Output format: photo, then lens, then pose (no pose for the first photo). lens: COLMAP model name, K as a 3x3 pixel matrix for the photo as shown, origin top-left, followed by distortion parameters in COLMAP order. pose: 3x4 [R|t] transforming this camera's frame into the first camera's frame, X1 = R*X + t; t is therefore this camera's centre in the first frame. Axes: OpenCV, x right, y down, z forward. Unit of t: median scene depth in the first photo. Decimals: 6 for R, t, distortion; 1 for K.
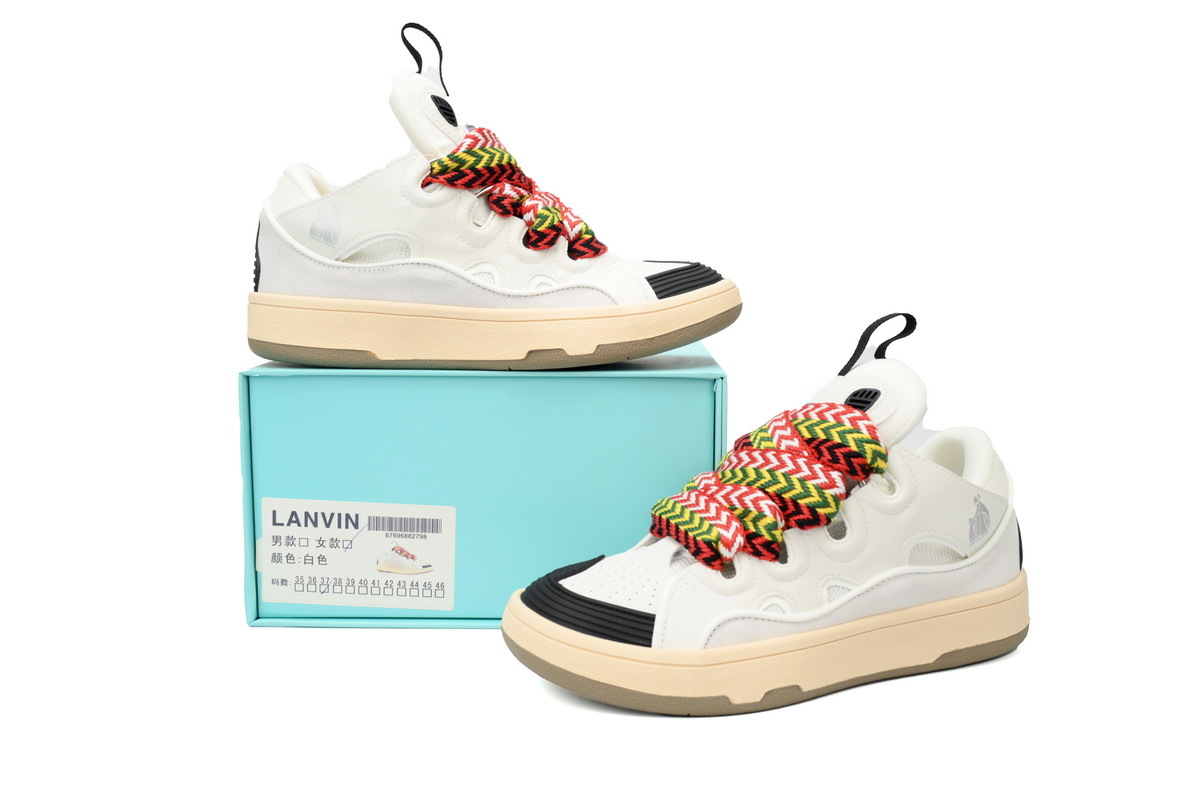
lens RADIAL K [[1151.4, 0, 600.6], [0, 1151.4, 396.3], [0, 0, 1]] dist [0.000097, 0.000000]
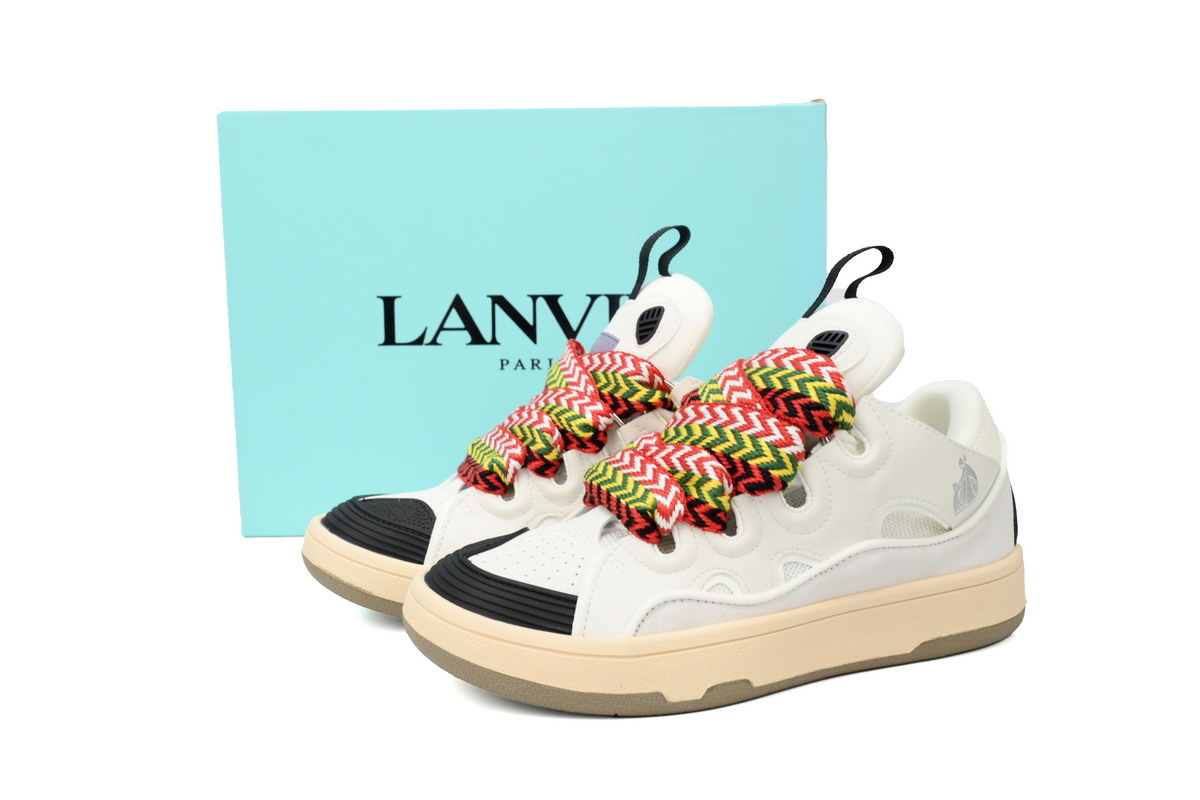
lens RADIAL K [[1151.4, 0, 595.0], [0, 1151.4, 399.9], [0, 0, 1]] dist [0.000097, 0.000000]
pose [[0.999960, -0.002608, -0.008603, 0.065164], [0.002731, 0.999893, 0.014395, 0.032602], [0.008565, -0.014418, 0.999859, 0.153427]]
